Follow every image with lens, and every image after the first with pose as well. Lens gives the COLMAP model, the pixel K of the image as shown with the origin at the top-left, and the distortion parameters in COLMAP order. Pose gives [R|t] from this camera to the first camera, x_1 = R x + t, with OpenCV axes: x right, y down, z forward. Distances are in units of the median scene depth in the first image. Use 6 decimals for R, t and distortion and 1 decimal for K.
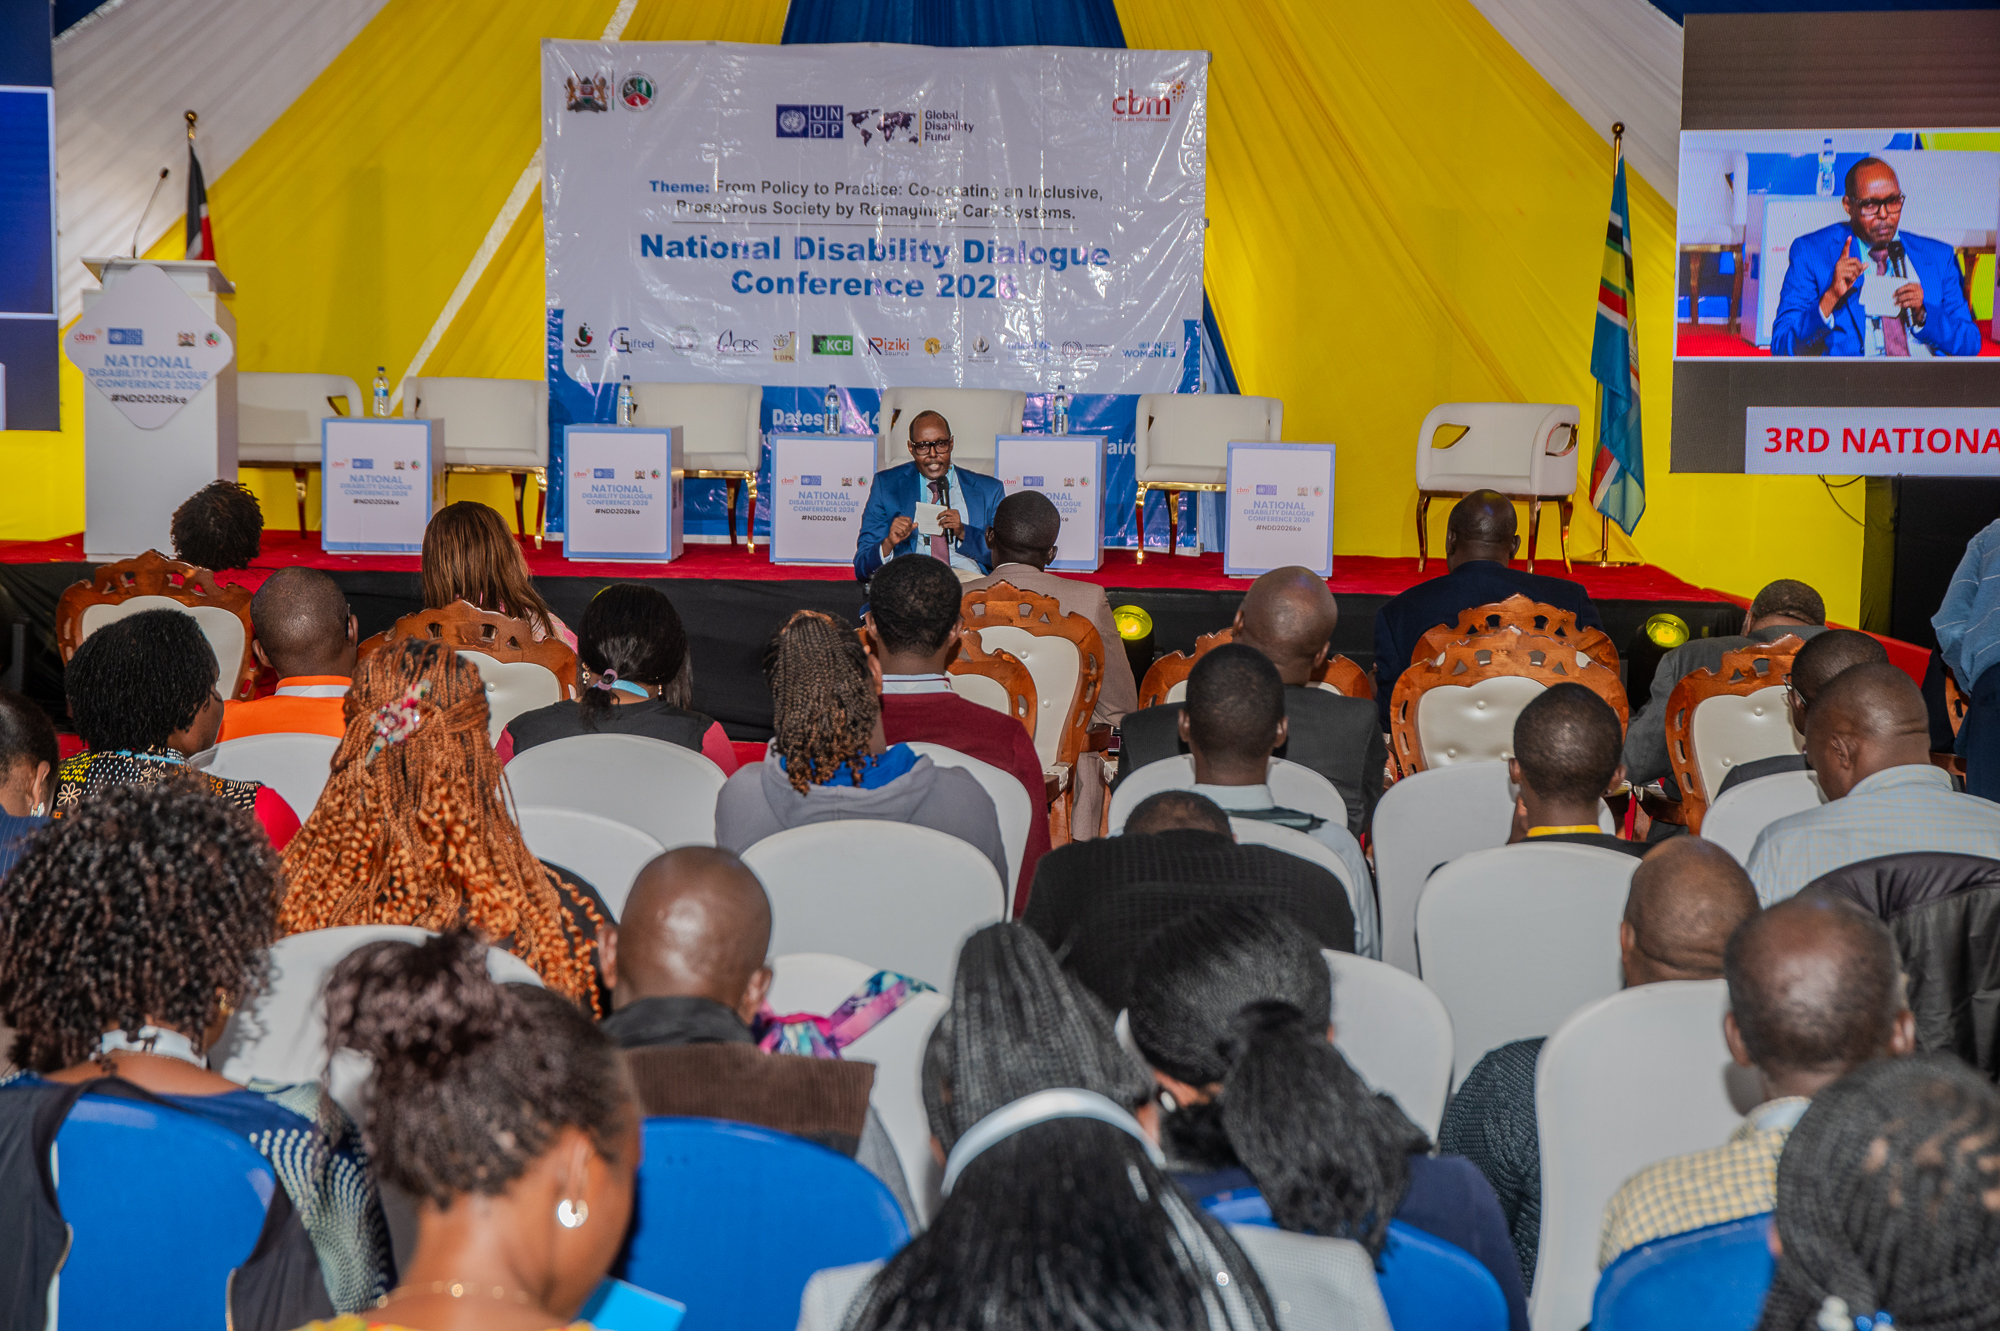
lens RADIAL K [[4163.0, 0, 1078.7], [0, 4163.0, 663.7], [0, 0, 1]] dist [0.377597, 0.231358]
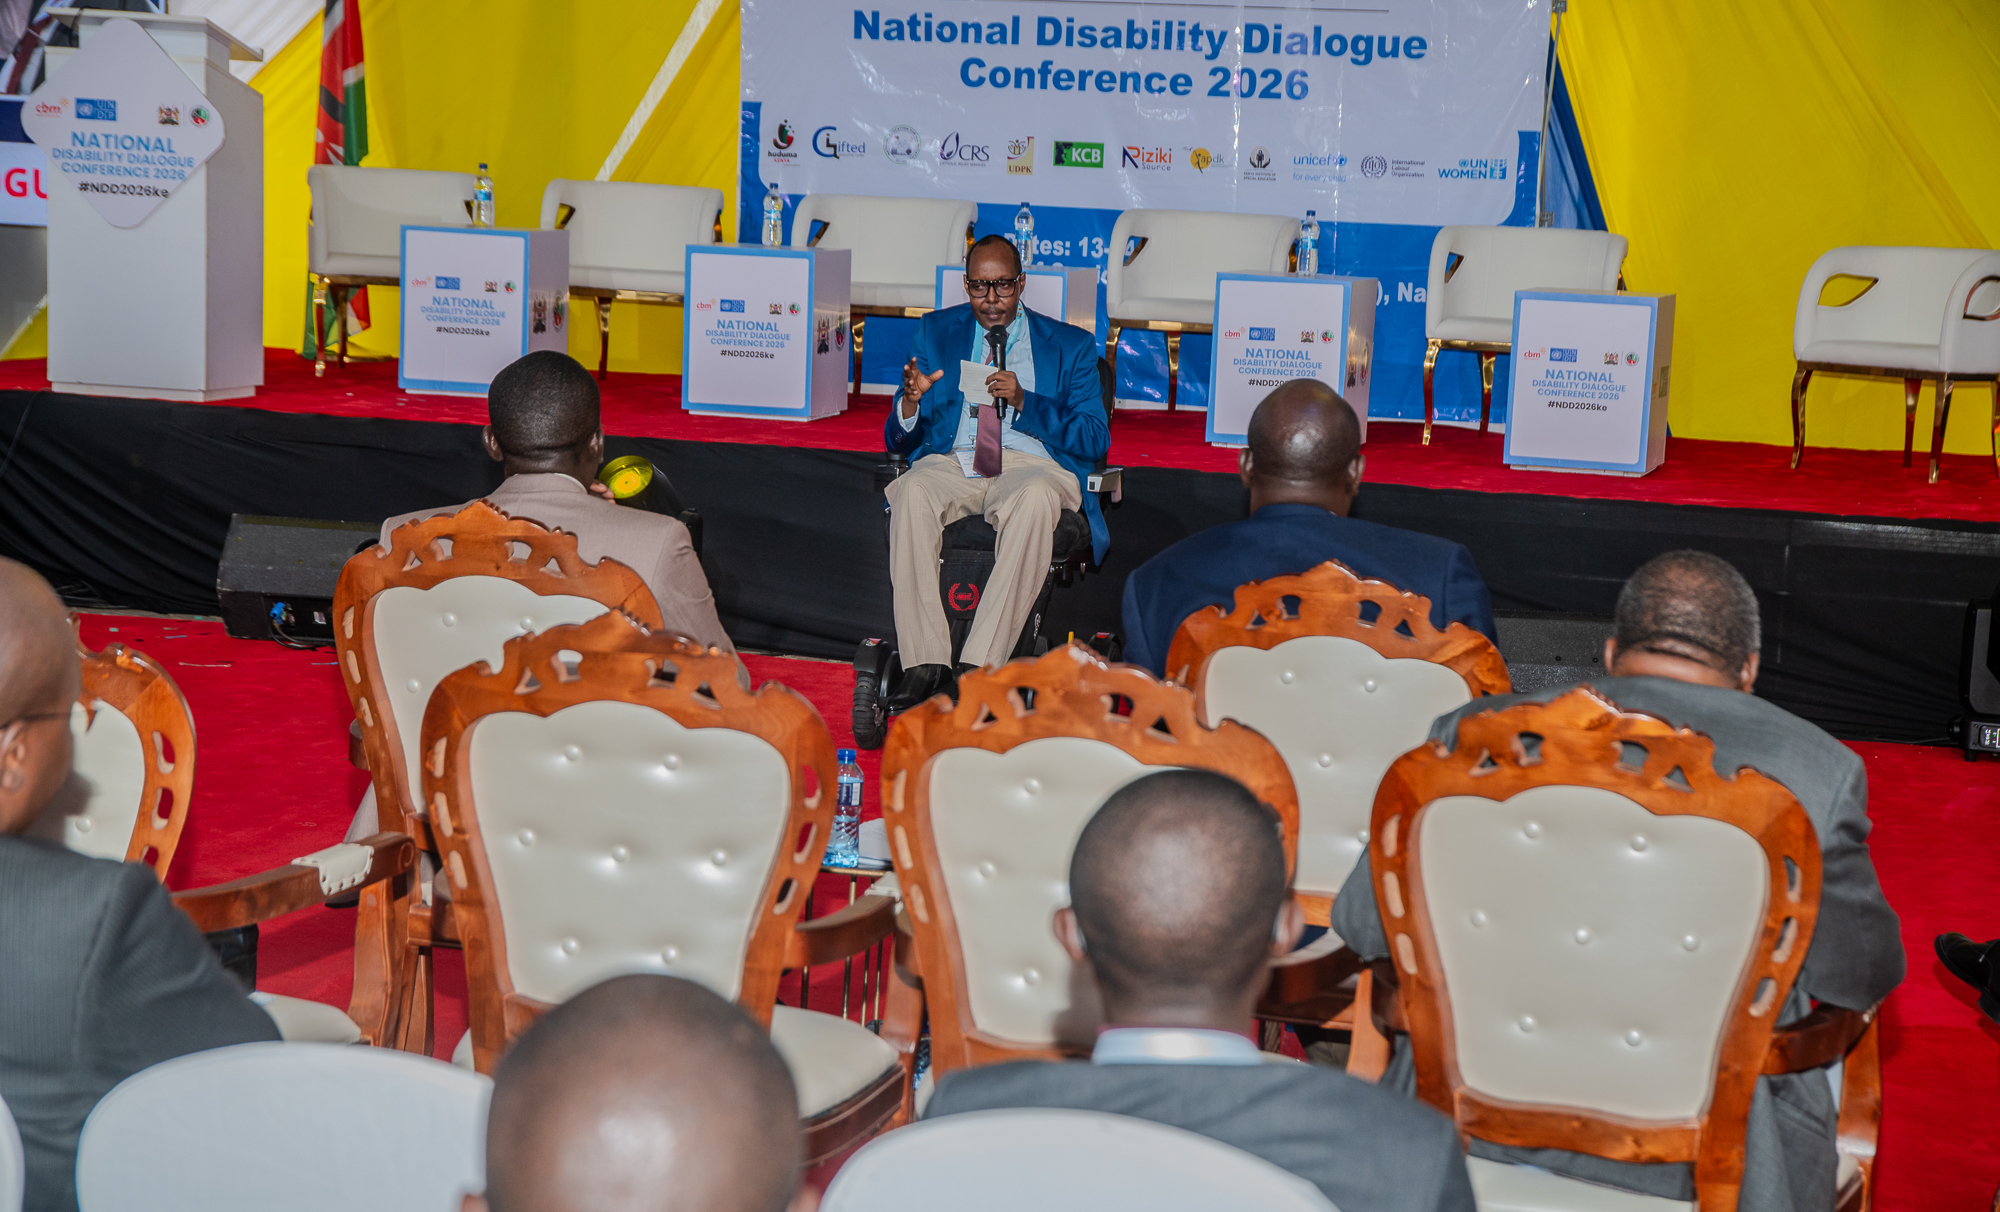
lens RADIAL K [[4053.3, 0, 1086.7], [0, 4053.3, 607.4], [0, 0, 1]] dist [0.404604, 0.484212]
pose [[0.980055, 0.047773, -0.192897, 0.102414], [-0.042472, 0.998600, 0.031524, -0.015115], [0.194133, -0.022703, 0.980712, 0.246077]]
